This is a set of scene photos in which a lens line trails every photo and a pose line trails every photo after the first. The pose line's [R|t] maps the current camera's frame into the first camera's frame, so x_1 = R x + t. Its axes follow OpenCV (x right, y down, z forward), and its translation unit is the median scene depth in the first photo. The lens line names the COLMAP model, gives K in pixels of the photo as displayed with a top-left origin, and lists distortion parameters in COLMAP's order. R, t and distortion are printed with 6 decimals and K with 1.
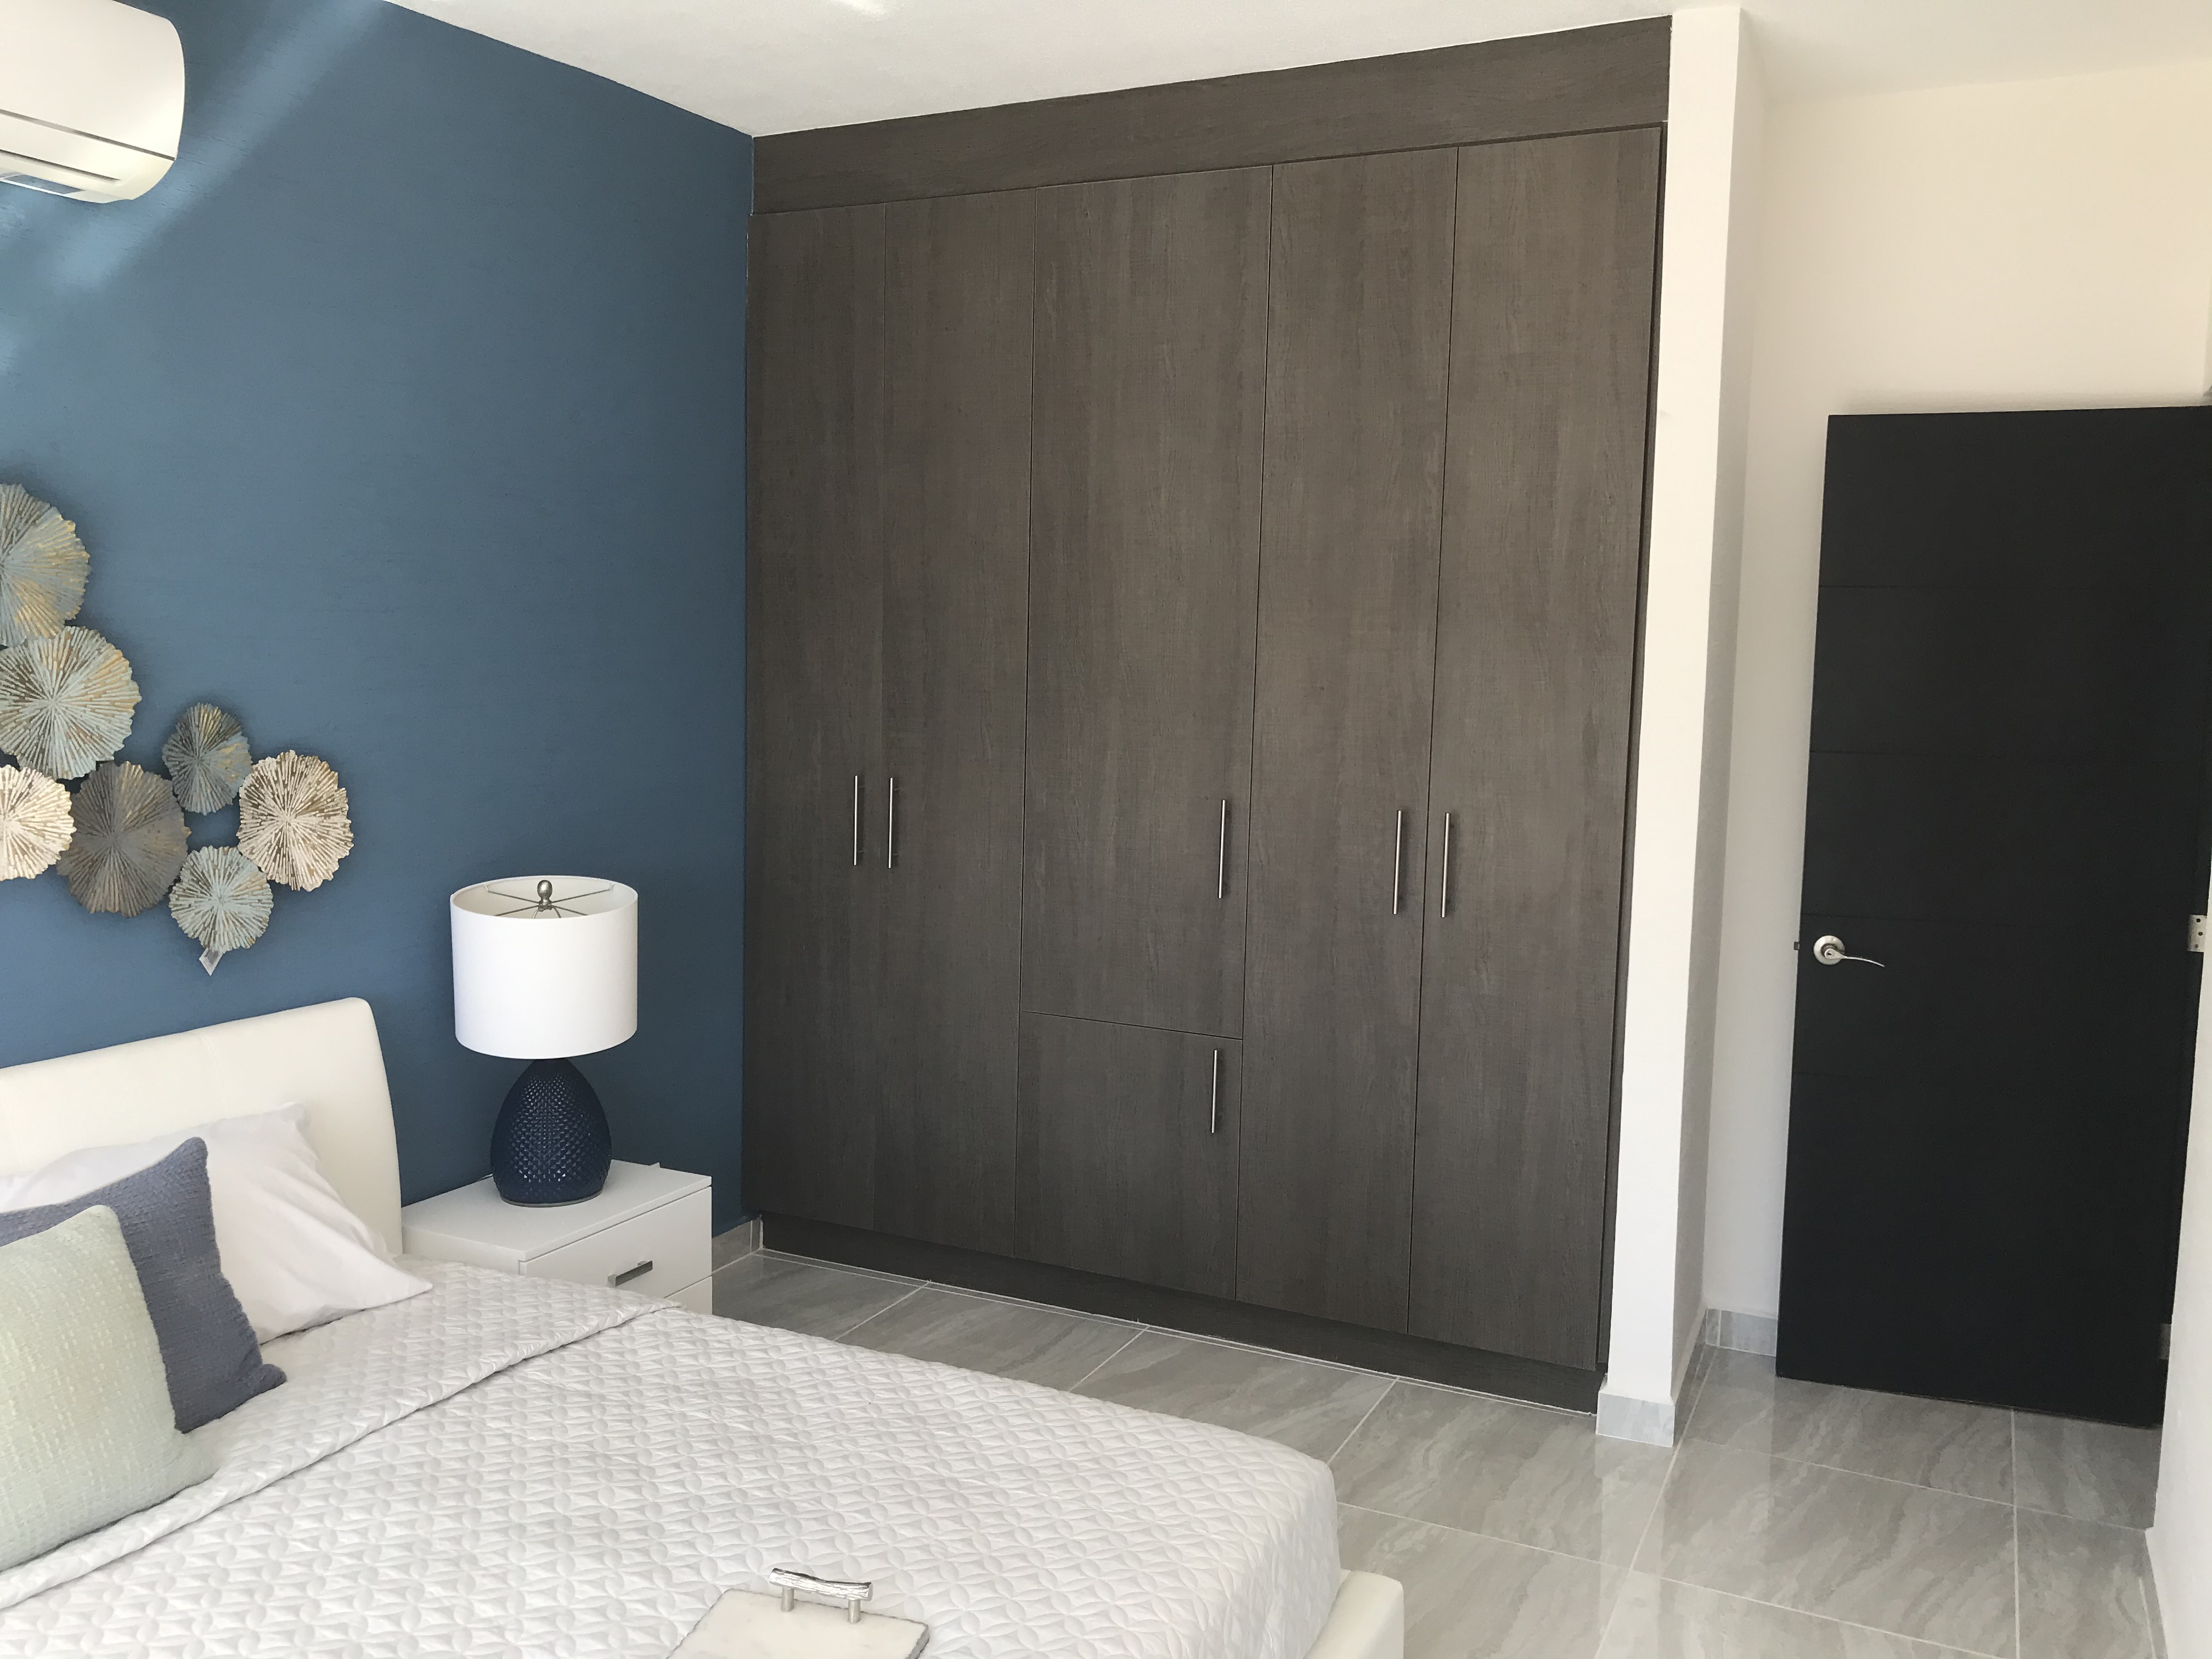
lens RADIAL K [[1828.0, 0, 1104.3], [0, 1828.0, 826.1], [0, 0, 1]] dist [0.032190, -0.005610]
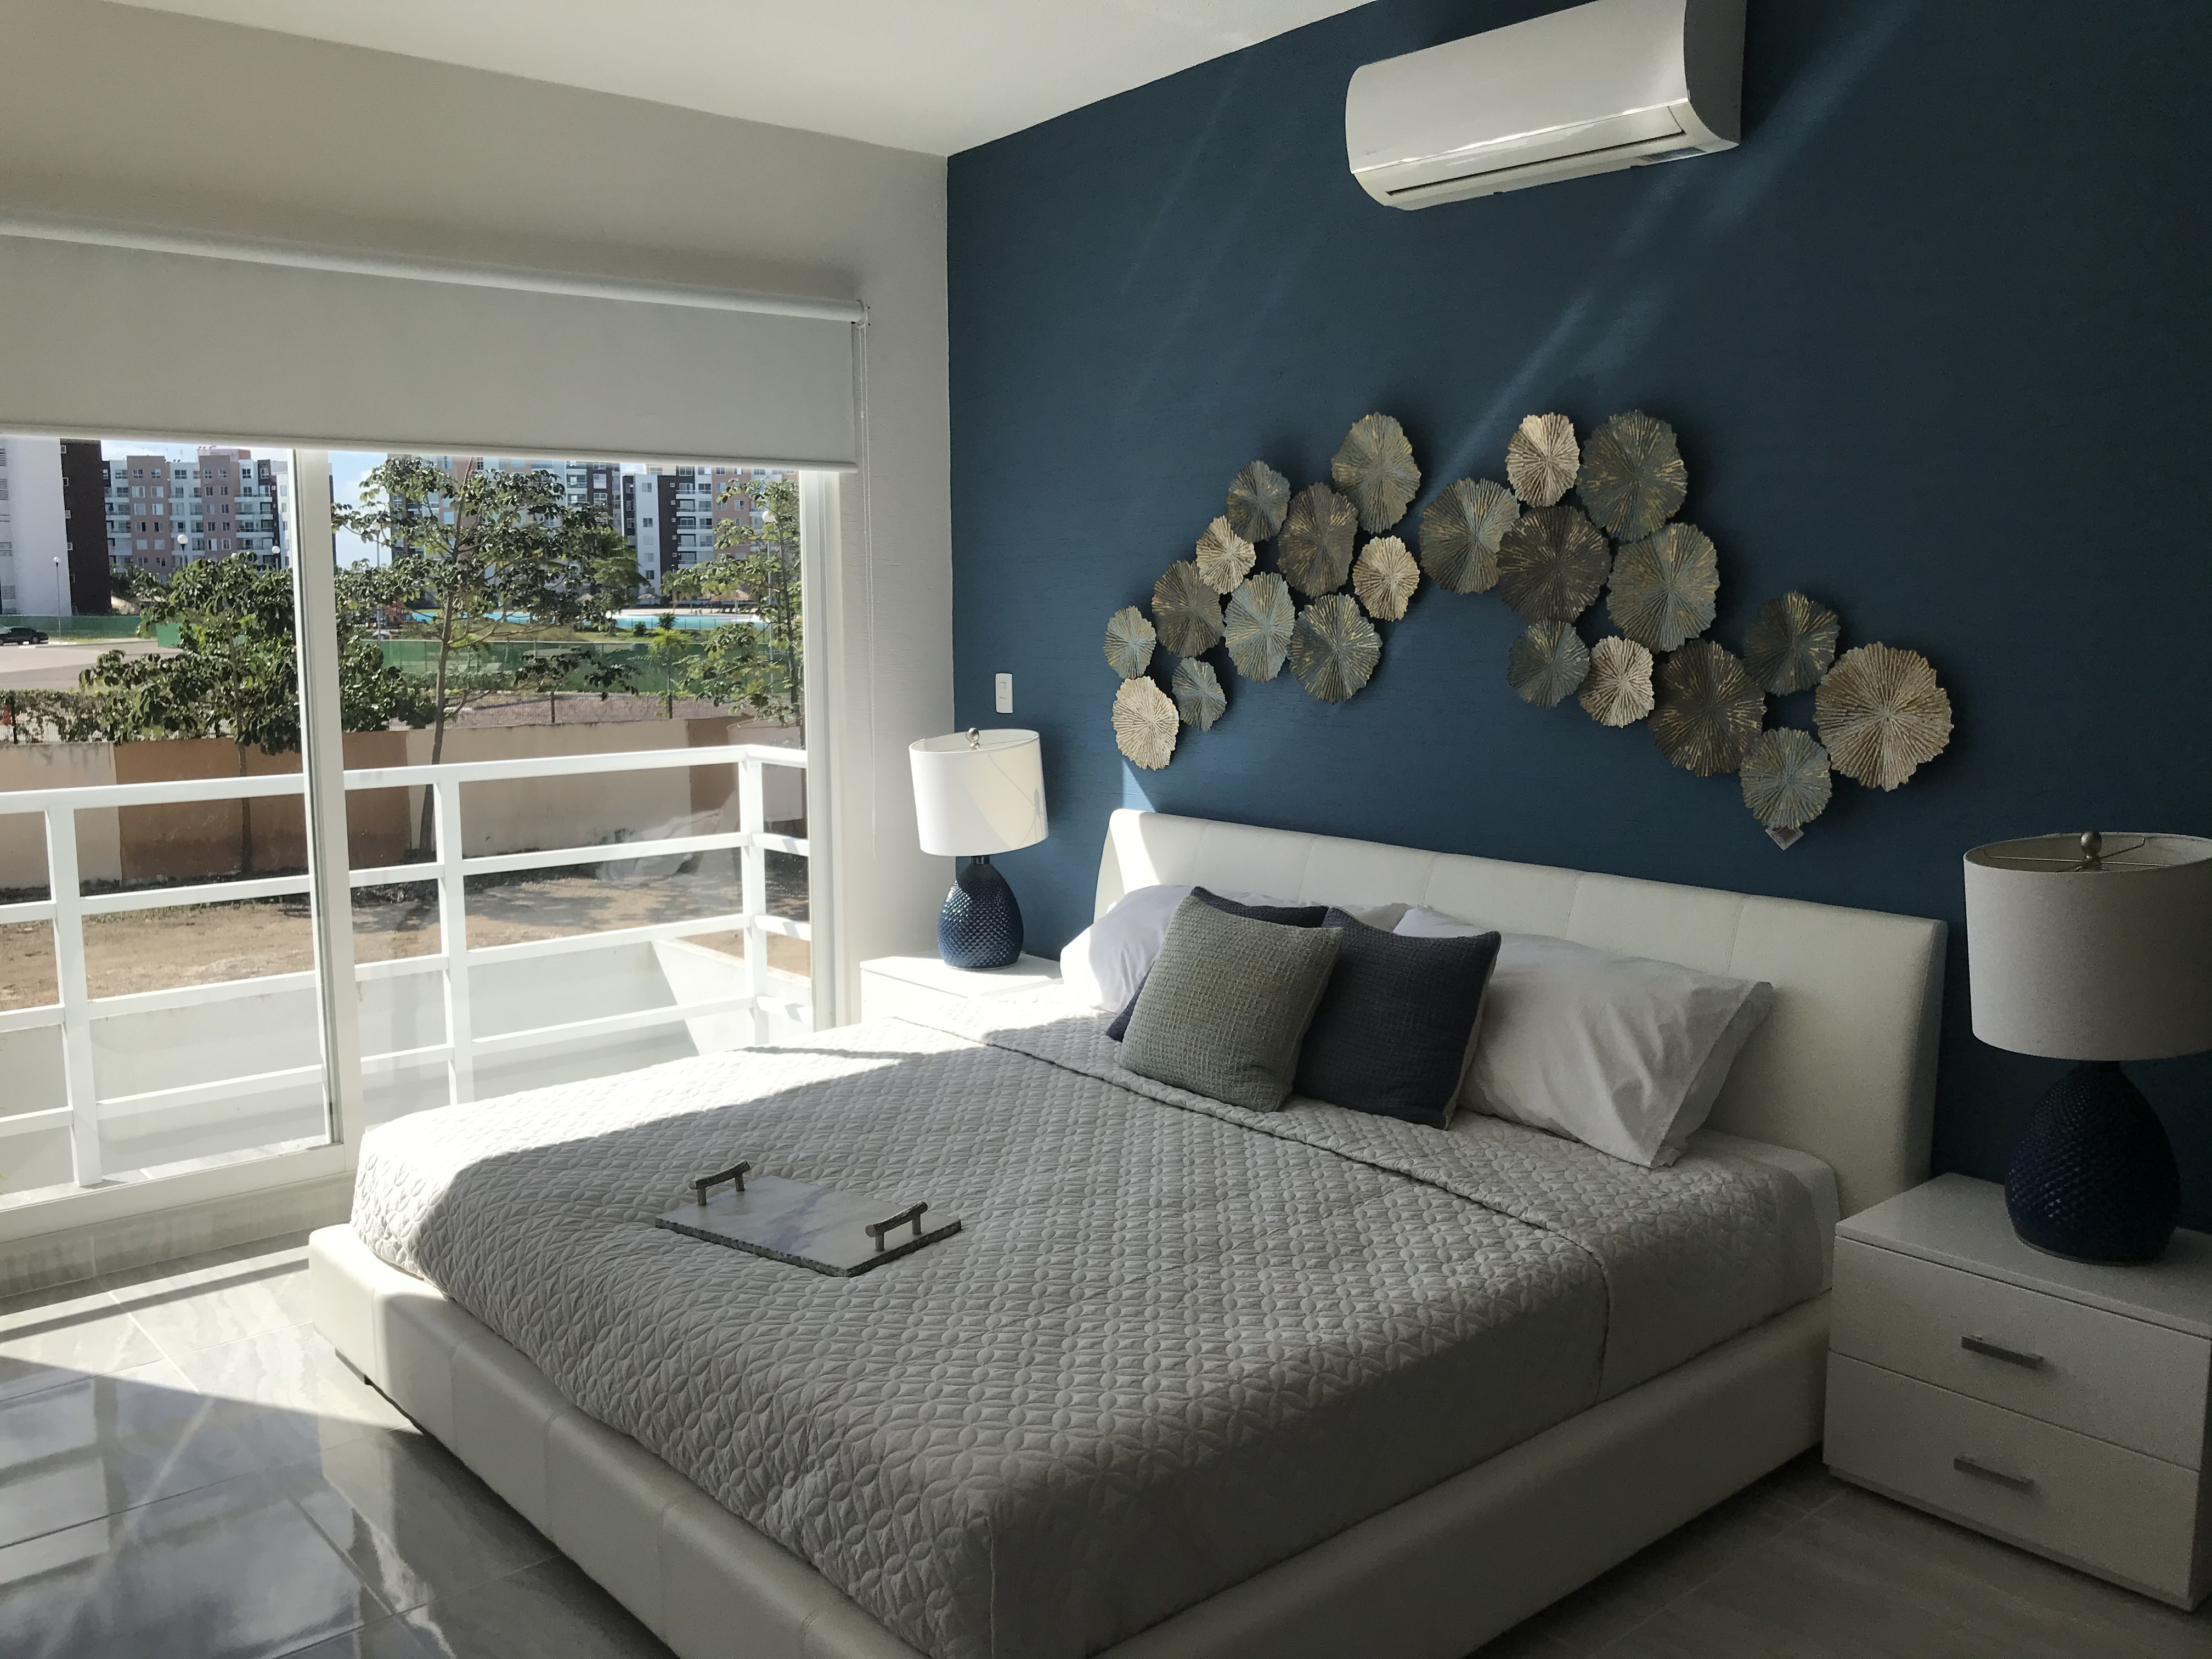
lens RADIAL K [[1828.0, 0, 1104.5], [0, 1828.0, 833.5], [0, 0, 1]] dist [0.032190, -0.005610]
pose [[-0.401295, 0.099927, -0.910482, 0.636186], [-0.101424, 0.983070, 0.152596, -0.050393], [0.910316, 0.153581, -0.384366, 1.062895]]
